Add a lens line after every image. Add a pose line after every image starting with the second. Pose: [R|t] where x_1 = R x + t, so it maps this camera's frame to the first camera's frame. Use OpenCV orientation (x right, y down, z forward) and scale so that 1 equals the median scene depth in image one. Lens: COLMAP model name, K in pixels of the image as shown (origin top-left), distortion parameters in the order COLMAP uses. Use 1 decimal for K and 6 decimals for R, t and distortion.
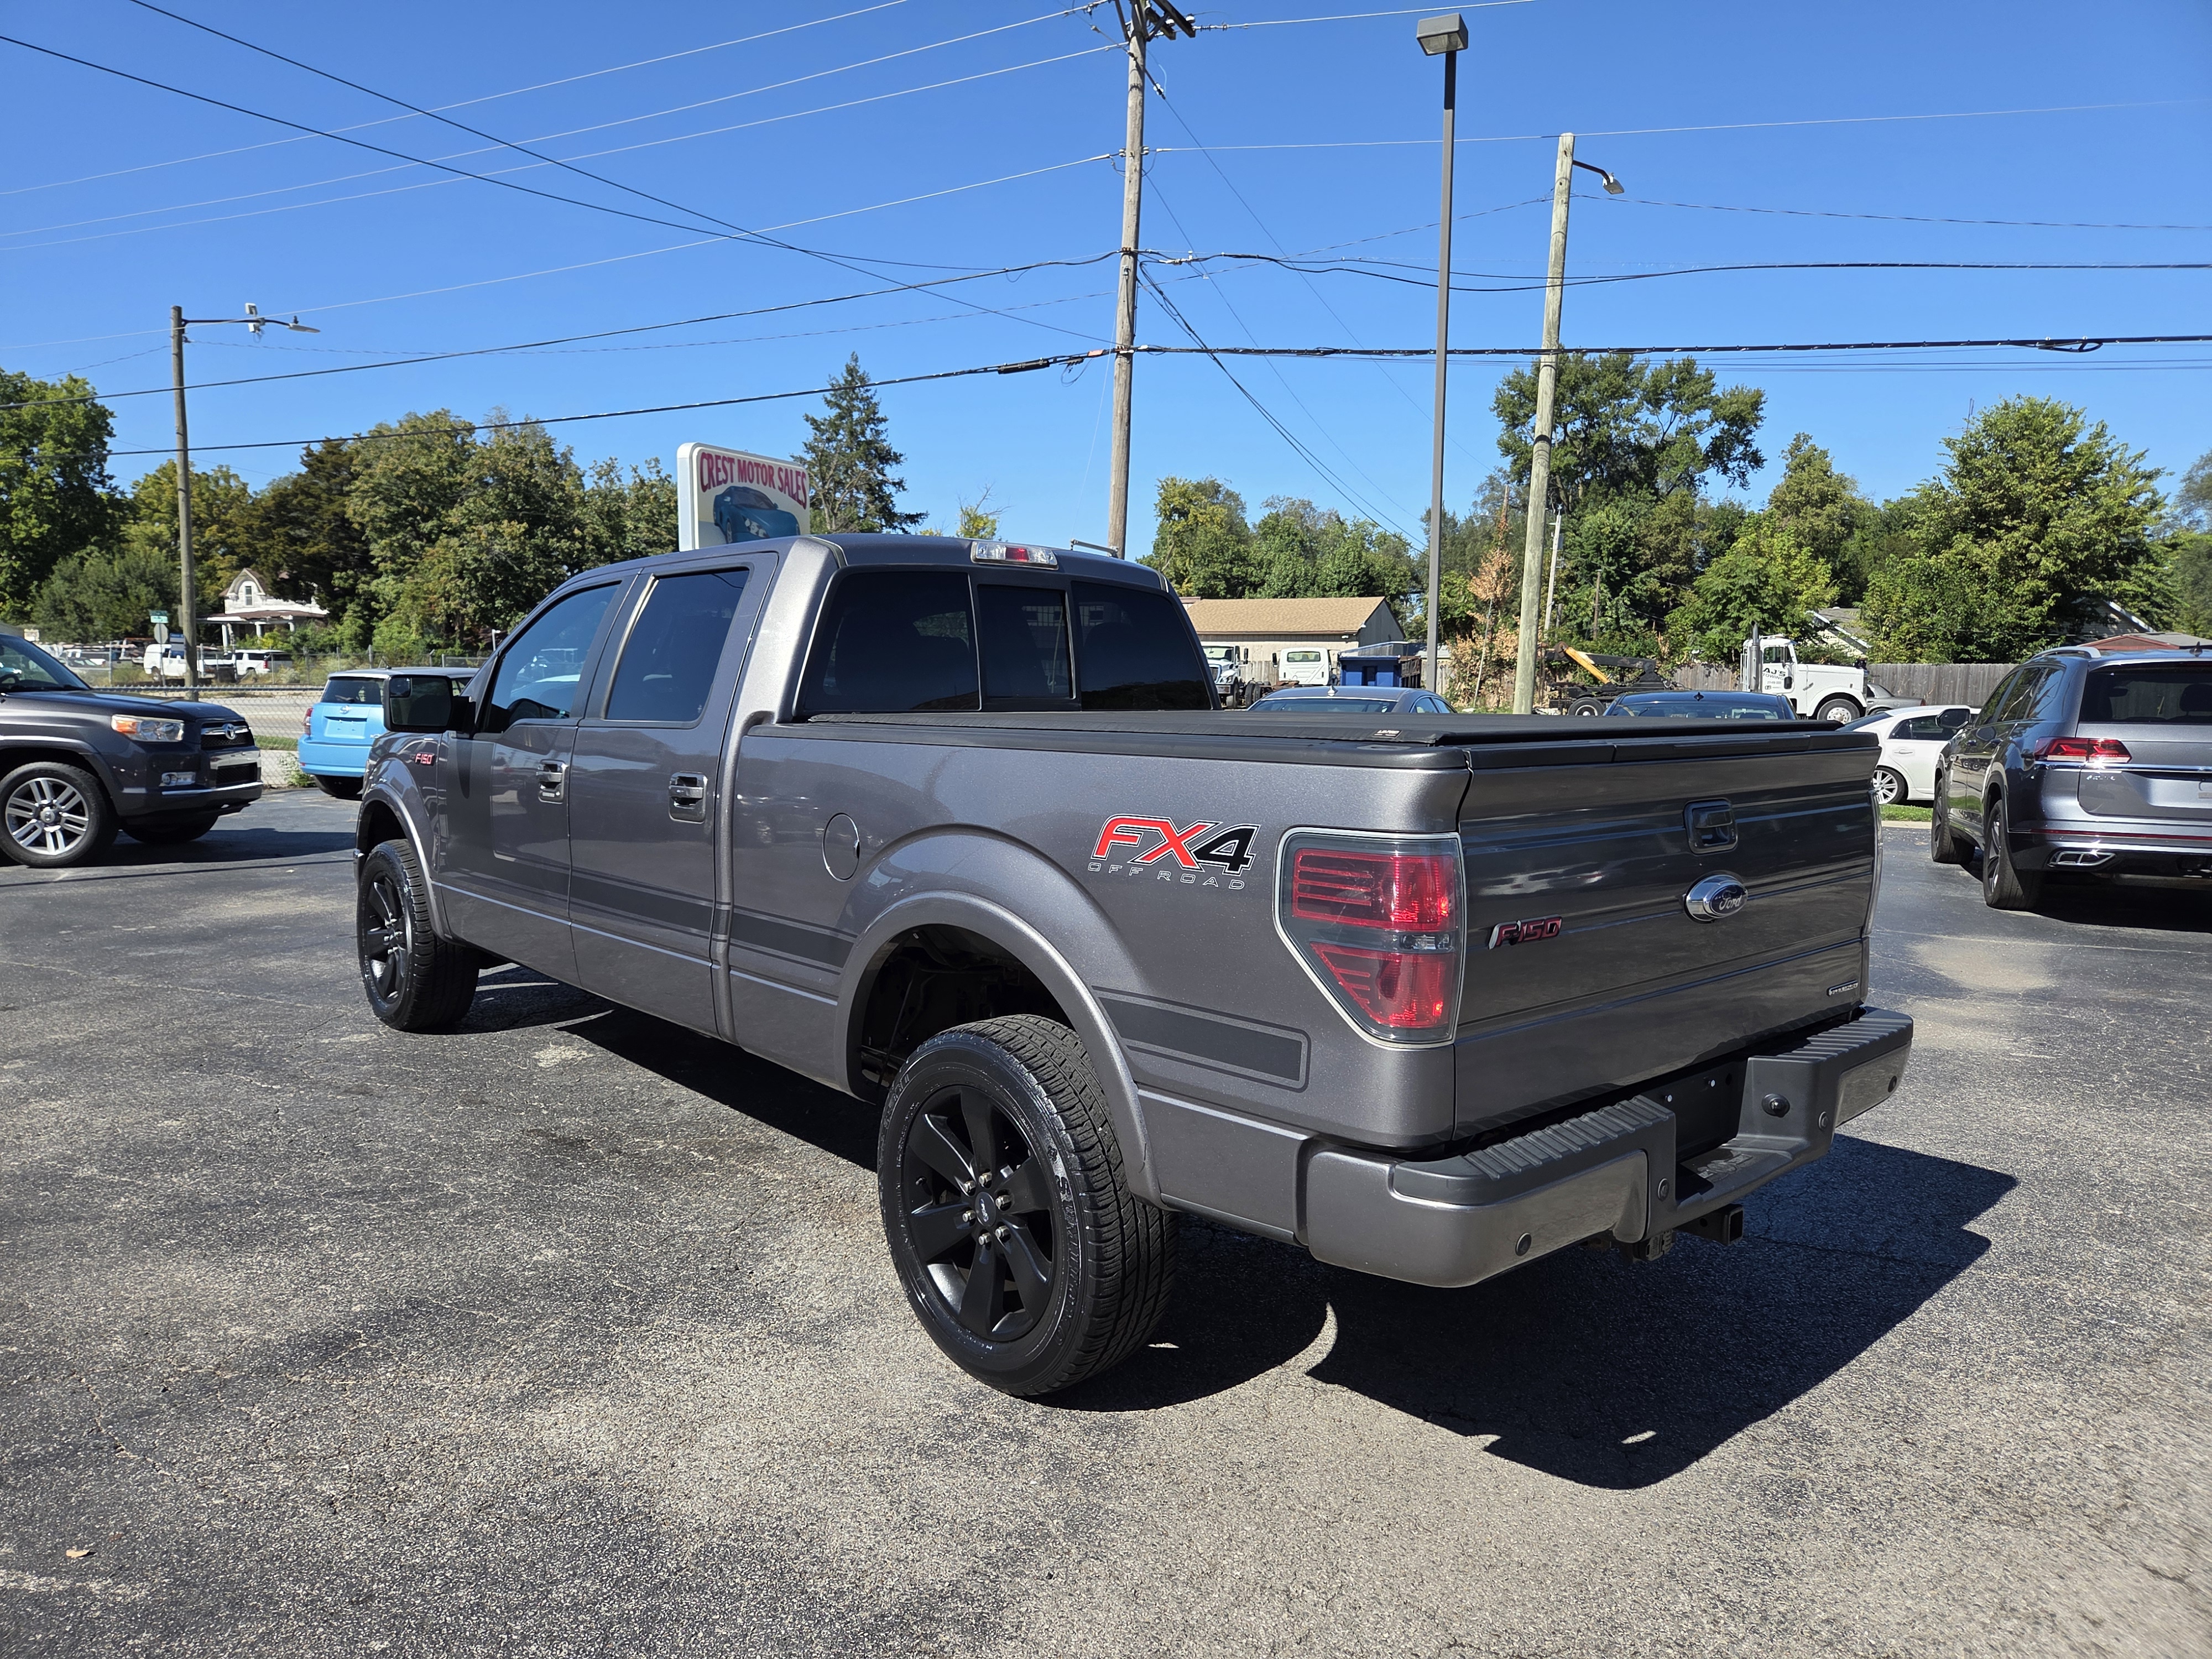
lens RADIAL K [[1449.7, 0, 1106.0], [0, 1449.7, 829.5], [0, 0, 1]] dist [0.050446, -0.037884]
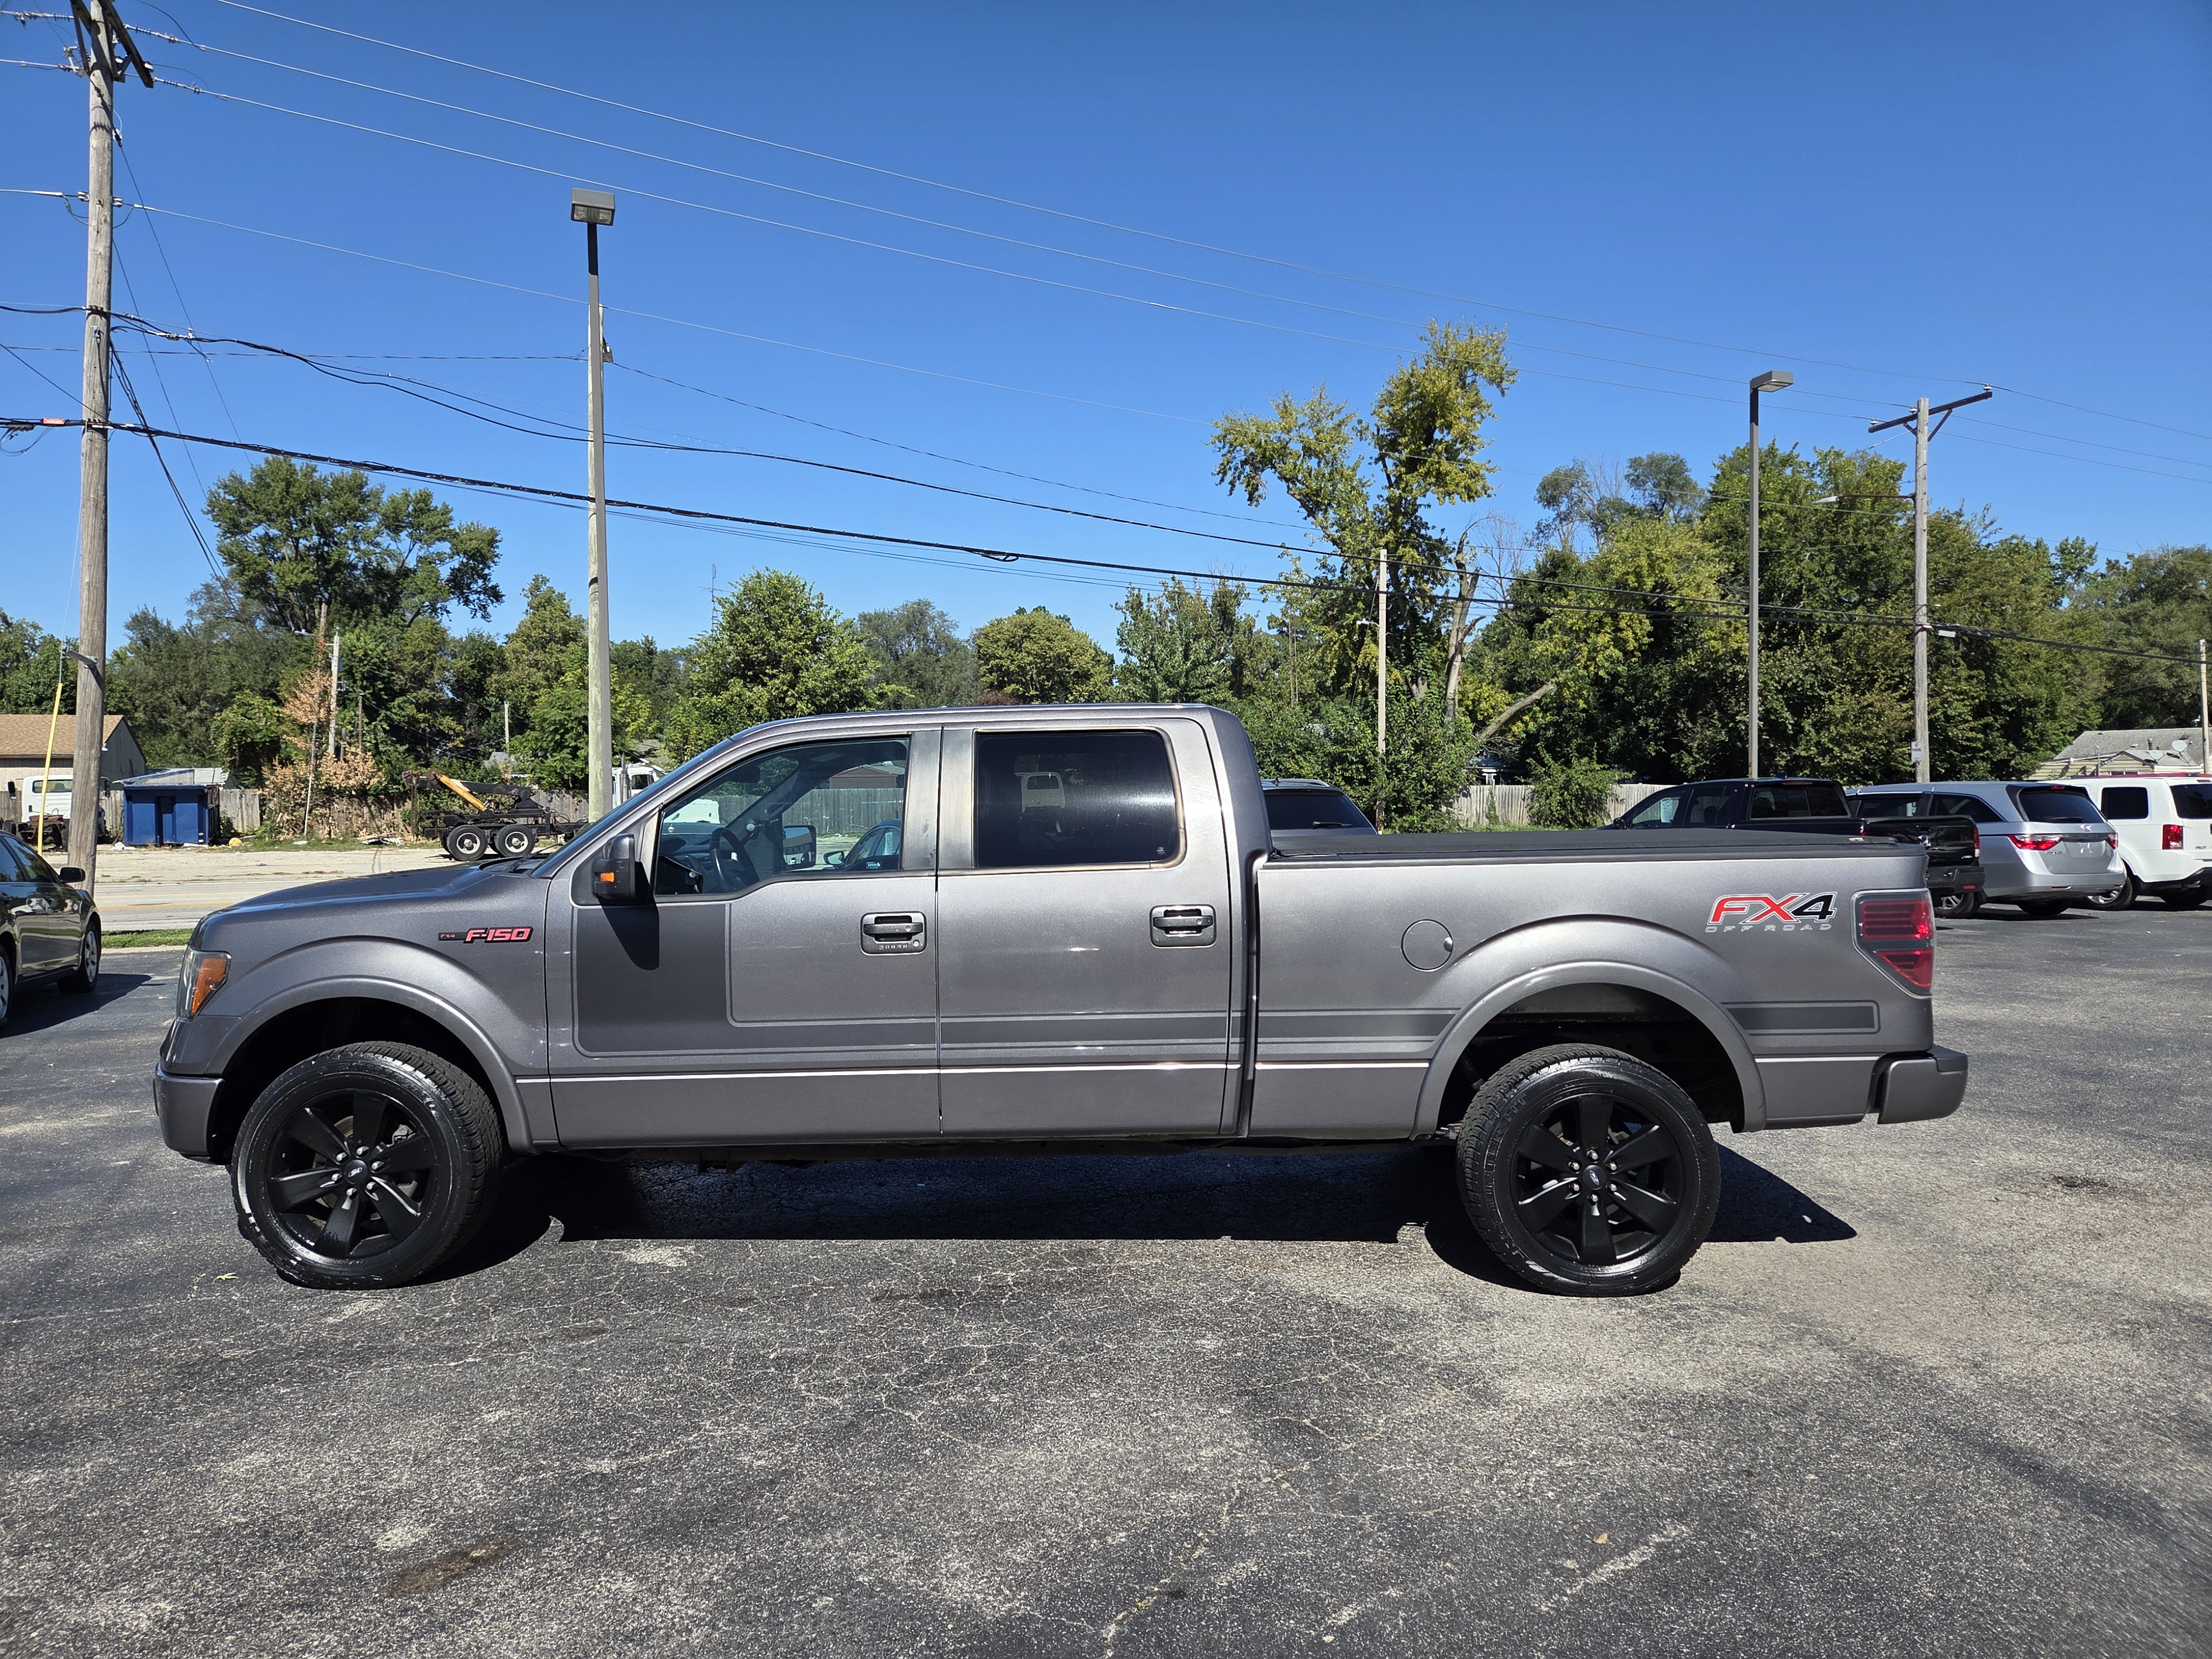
lens RADIAL K [[1427.6, 0, 1099.6], [0, 1427.6, 825.5], [0, 0, 1]] dist [0.049912, -0.034734]
pose [[0.689952, -0.030128, 0.723228, -0.054991], [0.093258, 0.994506, -0.047538, -0.002596], [-0.717823, 0.100246, 0.688971, 0.012043]]
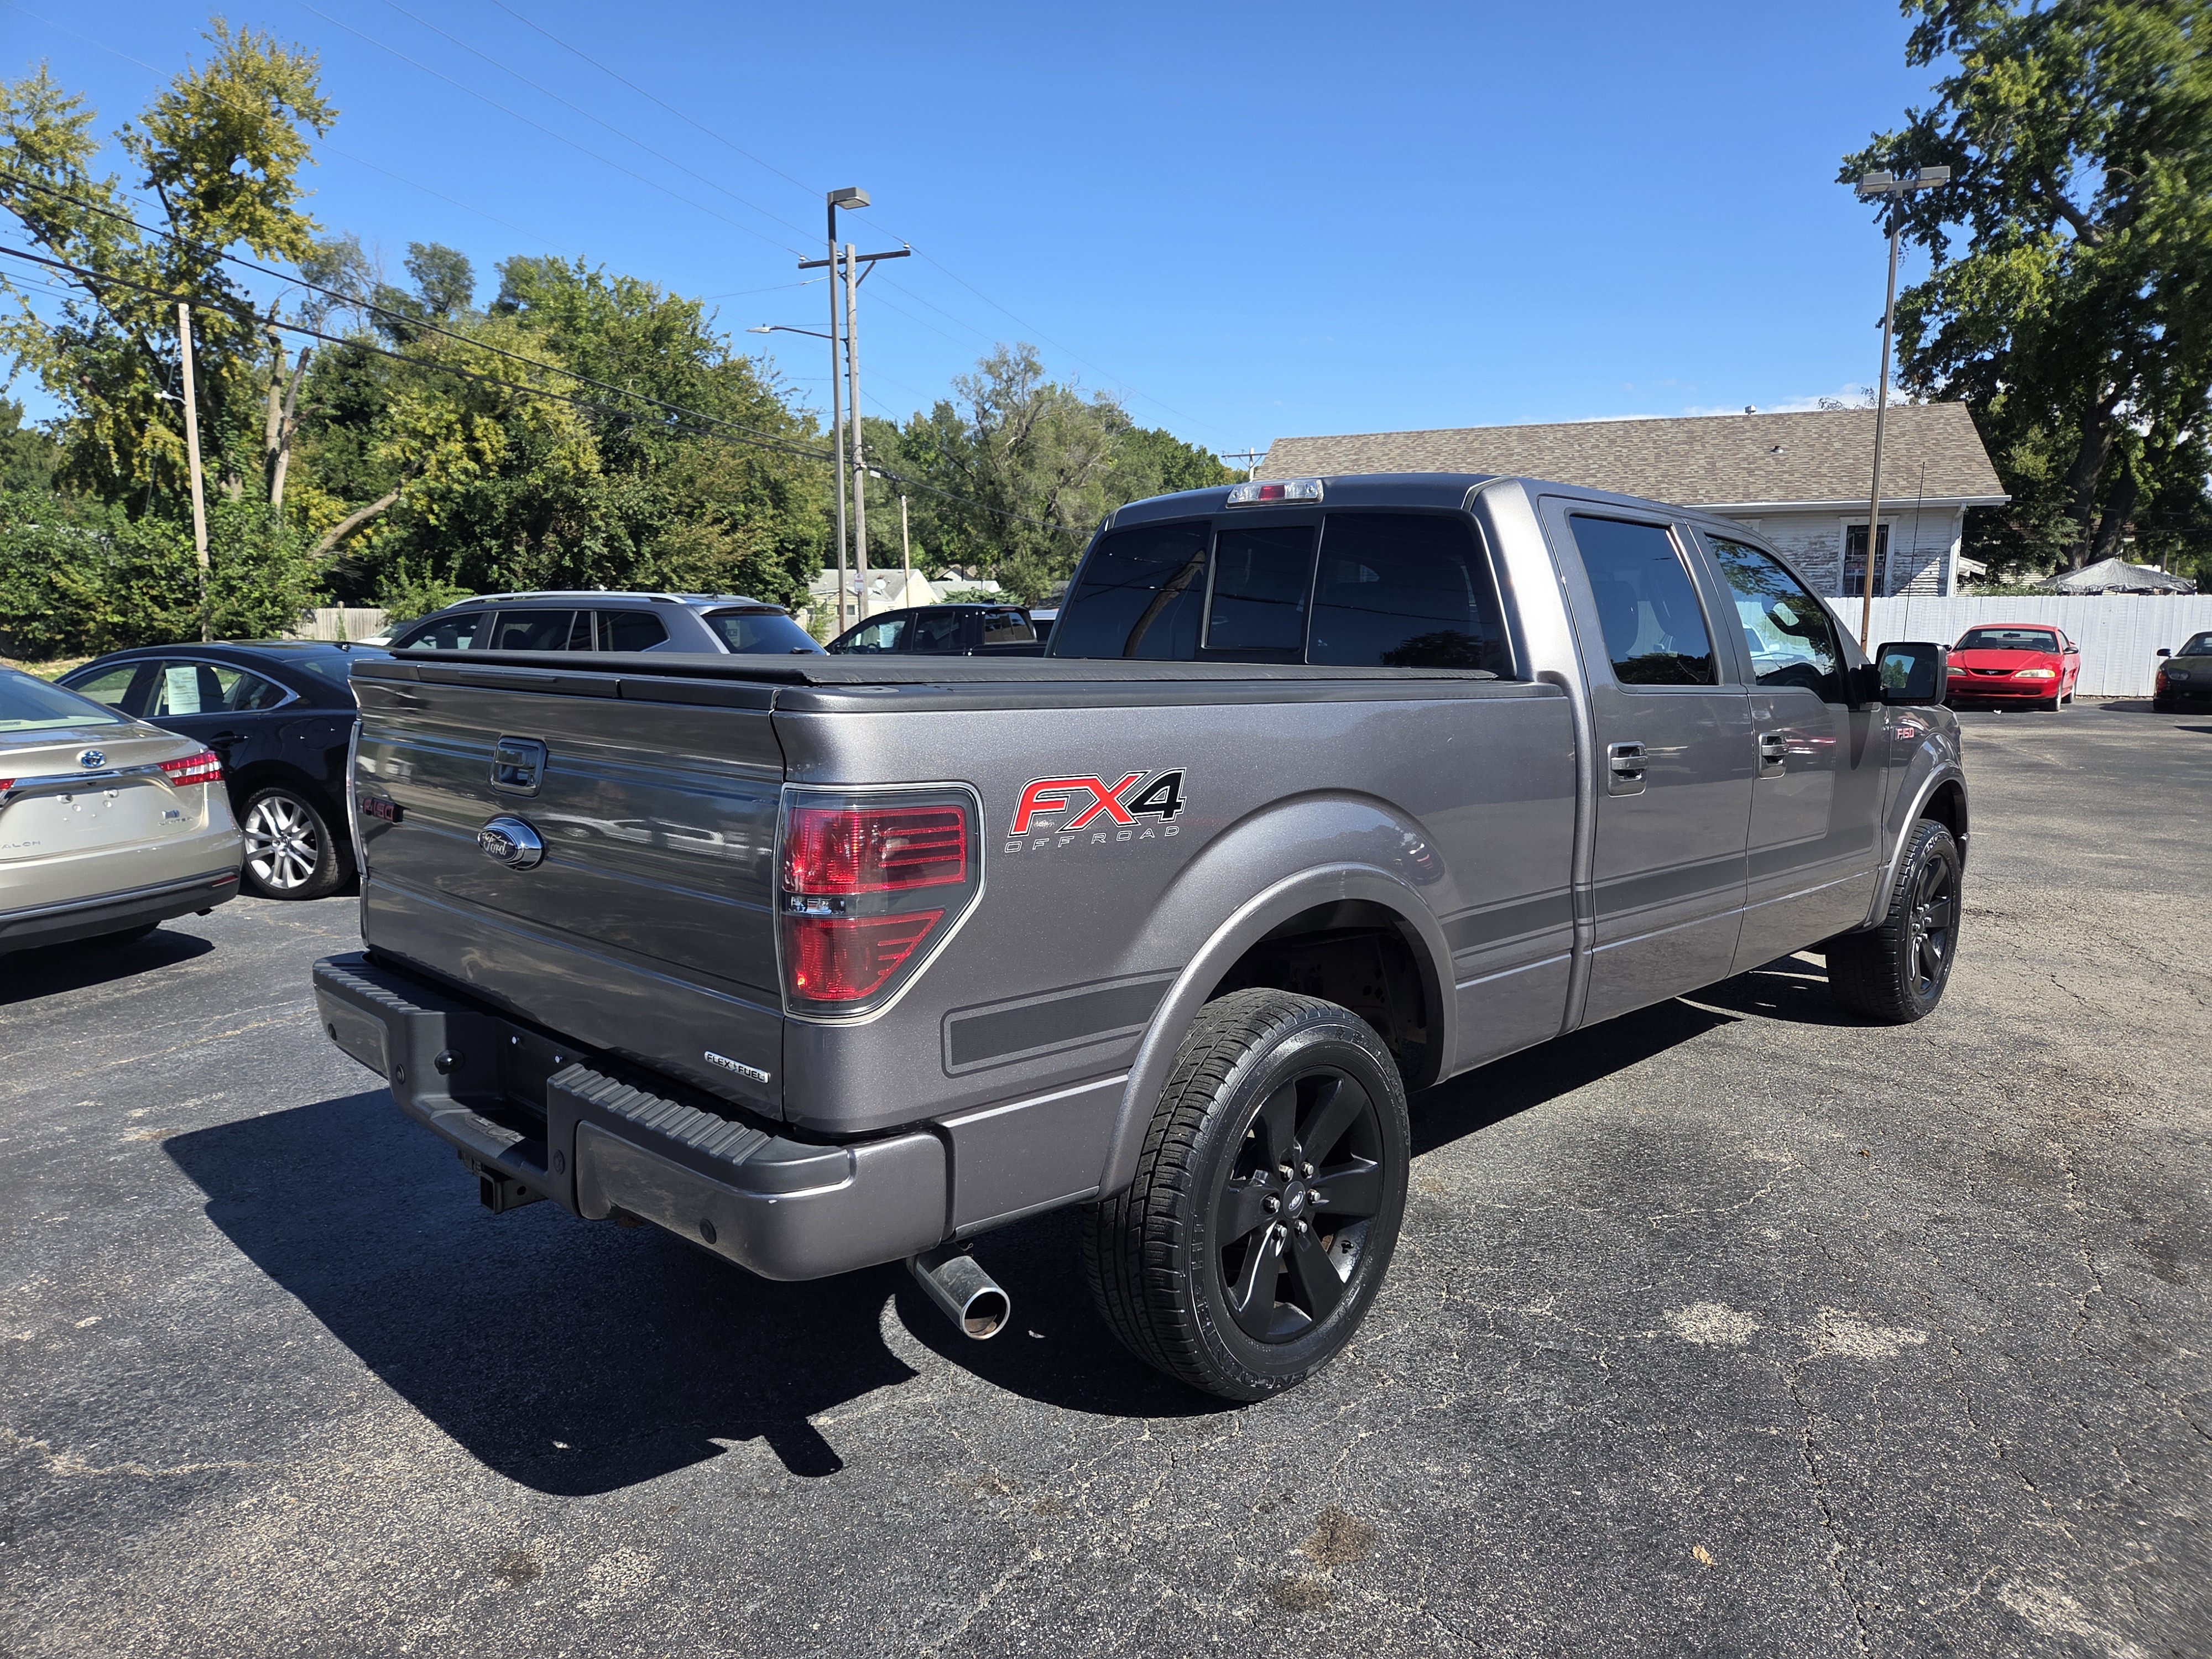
lens RADIAL K [[1449.7, 0, 1106.0], [0, 1449.7, 829.5], [0, 0, 1]] dist [0.050446, -0.037884]
pose [[-0.049026, -0.153317, 0.986960, -0.059293], [0.110831, 0.981211, 0.157929, -0.010192], [-0.992629, 0.117128, -0.031113, 0.085744]]
